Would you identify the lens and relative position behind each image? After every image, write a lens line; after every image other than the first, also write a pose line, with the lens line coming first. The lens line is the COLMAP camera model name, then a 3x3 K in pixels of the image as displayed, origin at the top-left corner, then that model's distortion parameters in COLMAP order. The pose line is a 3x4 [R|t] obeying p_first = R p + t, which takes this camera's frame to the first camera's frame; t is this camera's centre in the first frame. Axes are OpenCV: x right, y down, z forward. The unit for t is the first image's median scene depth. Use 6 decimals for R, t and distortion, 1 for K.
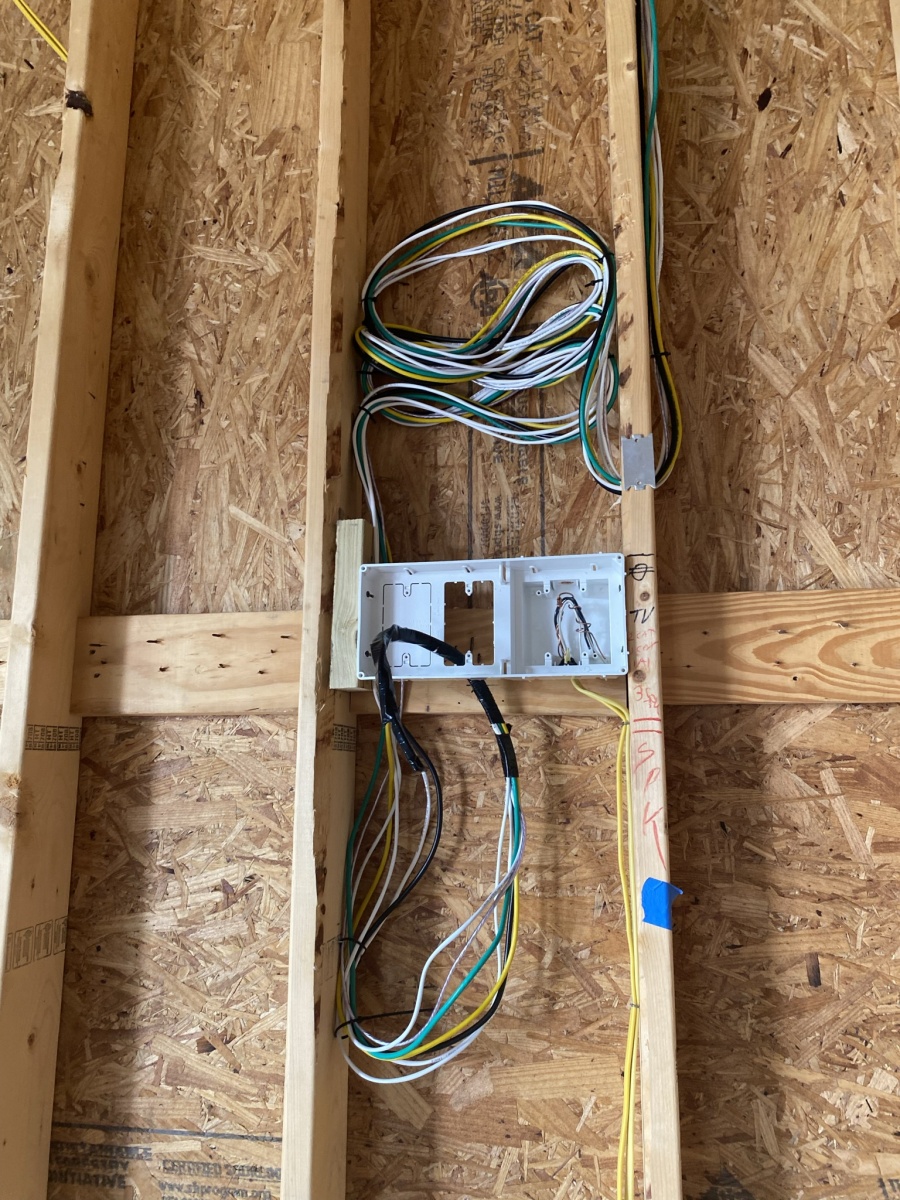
lens RADIAL K [[917.7, 0, 458.9], [0, 917.7, 594.0], [0, 0, 1]] dist [0.037568, -0.043428]
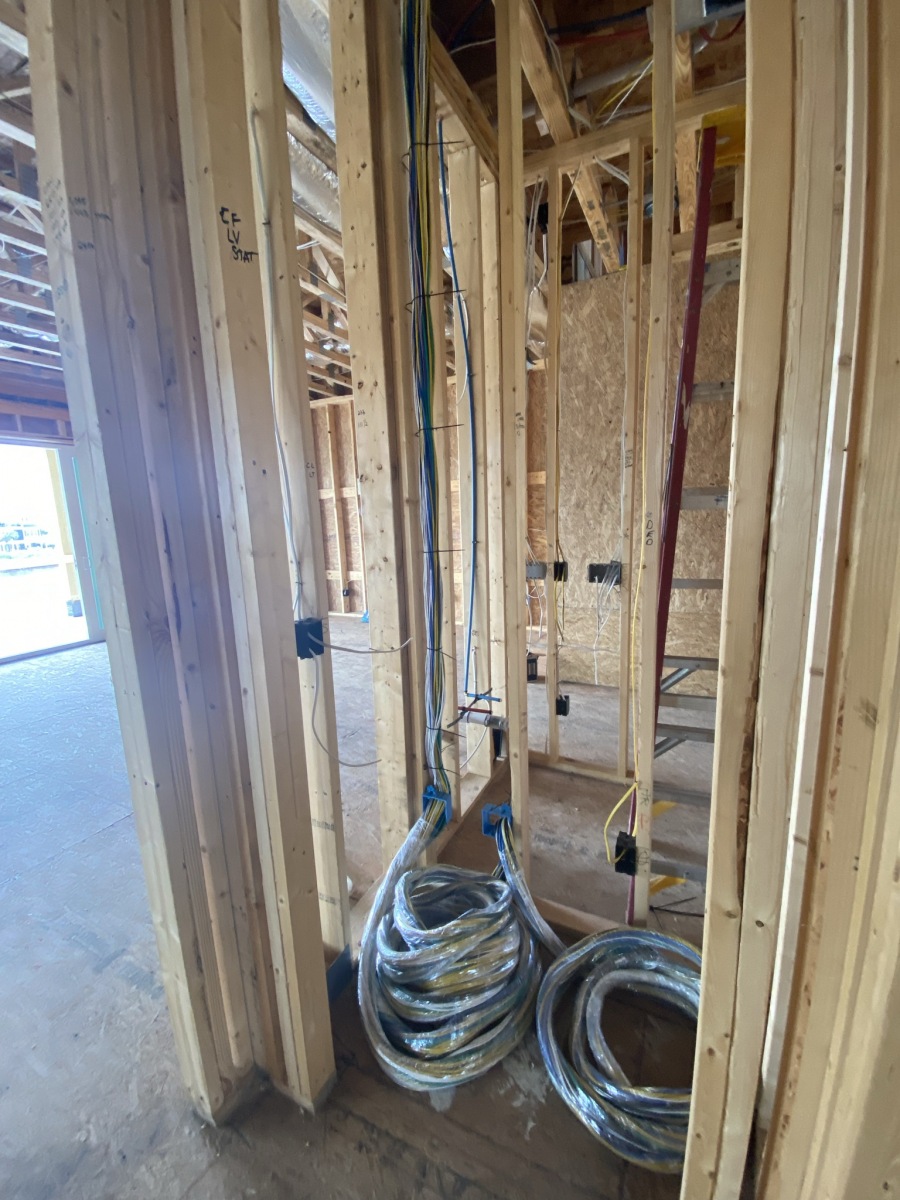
lens RADIAL K [[485.3, 0, 450.2], [0, 485.3, 597.9], [0, 0, 1]] dist [0.012987, -0.016729]
pose [[0.957574, 0.007980, -0.288078, 2.448647], [0.098812, 0.929930, 0.354212, -0.659652], [0.270719, -0.367650, 0.889688, -4.095201]]
